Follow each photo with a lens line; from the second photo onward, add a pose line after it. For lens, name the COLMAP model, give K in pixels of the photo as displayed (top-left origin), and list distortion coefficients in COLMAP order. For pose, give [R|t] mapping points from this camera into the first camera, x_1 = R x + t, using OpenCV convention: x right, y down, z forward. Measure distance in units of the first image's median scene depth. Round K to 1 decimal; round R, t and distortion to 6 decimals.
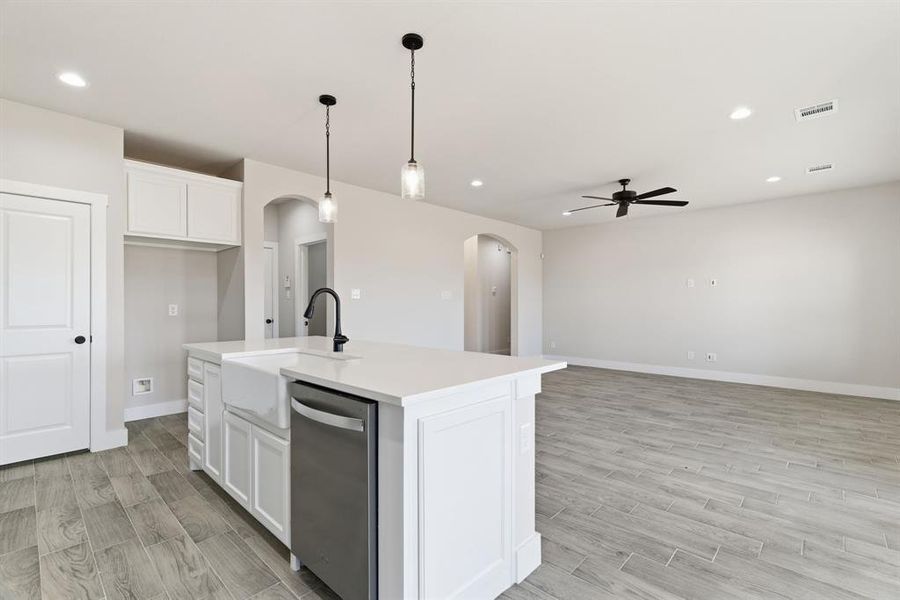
lens RADIAL K [[407.9, 0, 451.9], [0, 407.9, 304.1], [0, 0, 1]] dist [-0.000795, 0.001993]
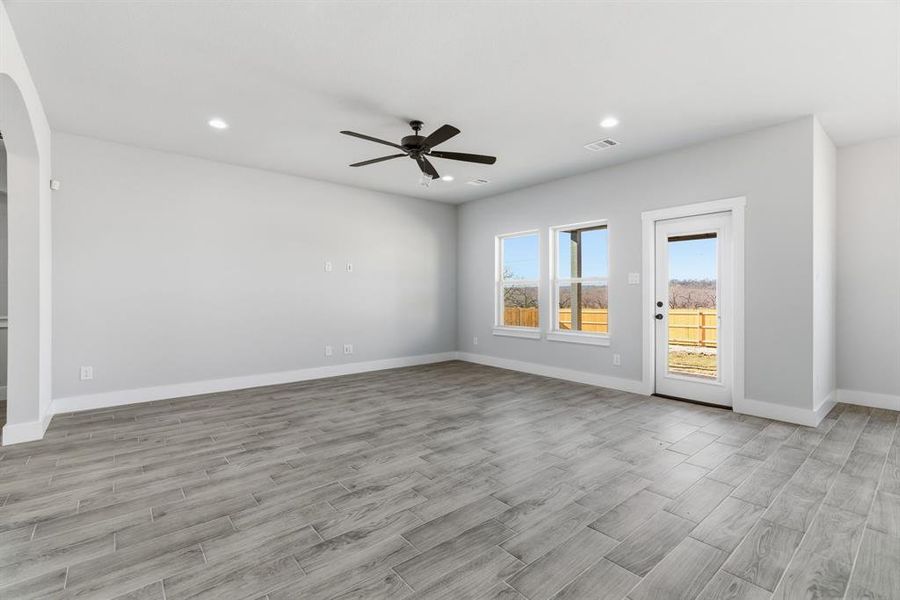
lens RADIAL K [[407.9, 0, 452.1], [0, 407.9, 296.7], [0, 0, 1]] dist [-0.000795, 0.001993]
pose [[0.121980, -0.011776, 0.992463, -0.352842], [0.003809, 0.999928, 0.011397, 0.003552], [-0.992525, 0.002390, 0.122016, 0.926839]]
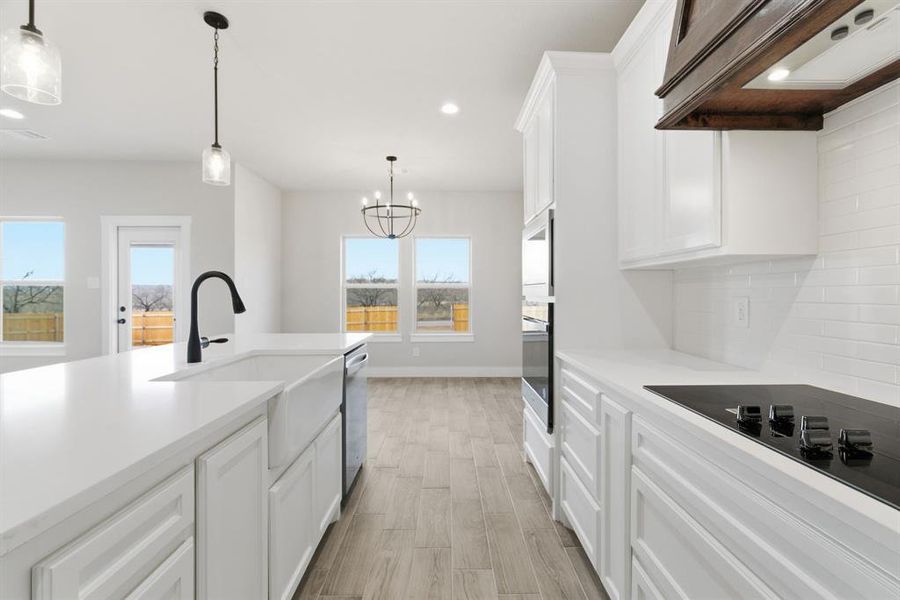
lens RADIAL K [[407.9, 0, 447.0], [0, 407.9, 296.6], [0, 0, 1]] dist [-0.000795, 0.001993]
pose [[-0.696648, -0.009864, 0.717345, -0.596918], [-0.002665, 0.999934, 0.011162, -0.009290], [-0.717408, 0.005864, -0.696629, 0.665417]]
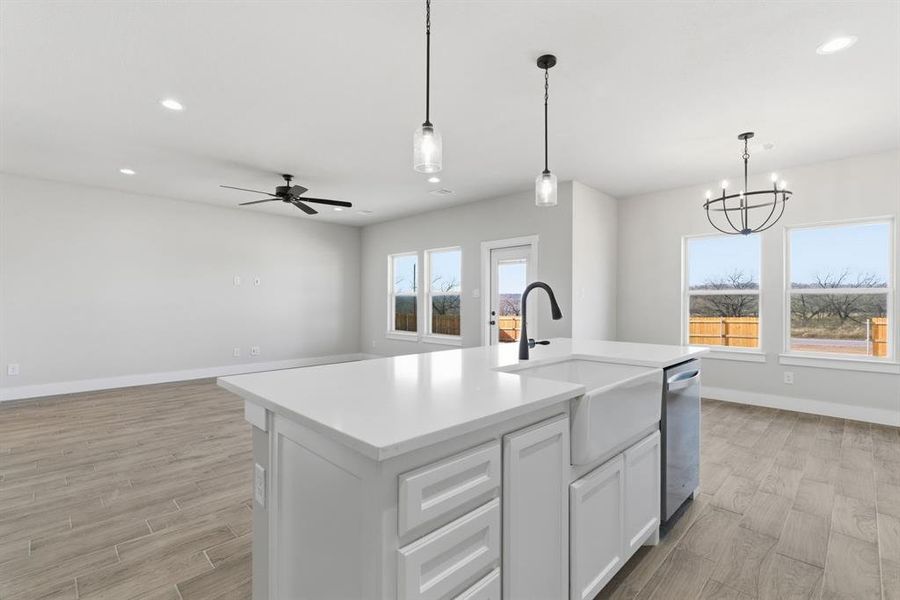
lens RADIAL K [[407.9, 0, 449.2], [0, 407.9, 303.5], [0, 0, 1]] dist [-0.000795, 0.001993]
pose [[0.030784, -0.010376, 0.999472, -0.615417], [-0.000145, 0.999946, 0.010385, -0.009332], [-0.999526, -0.000465, 0.030781, 0.637129]]
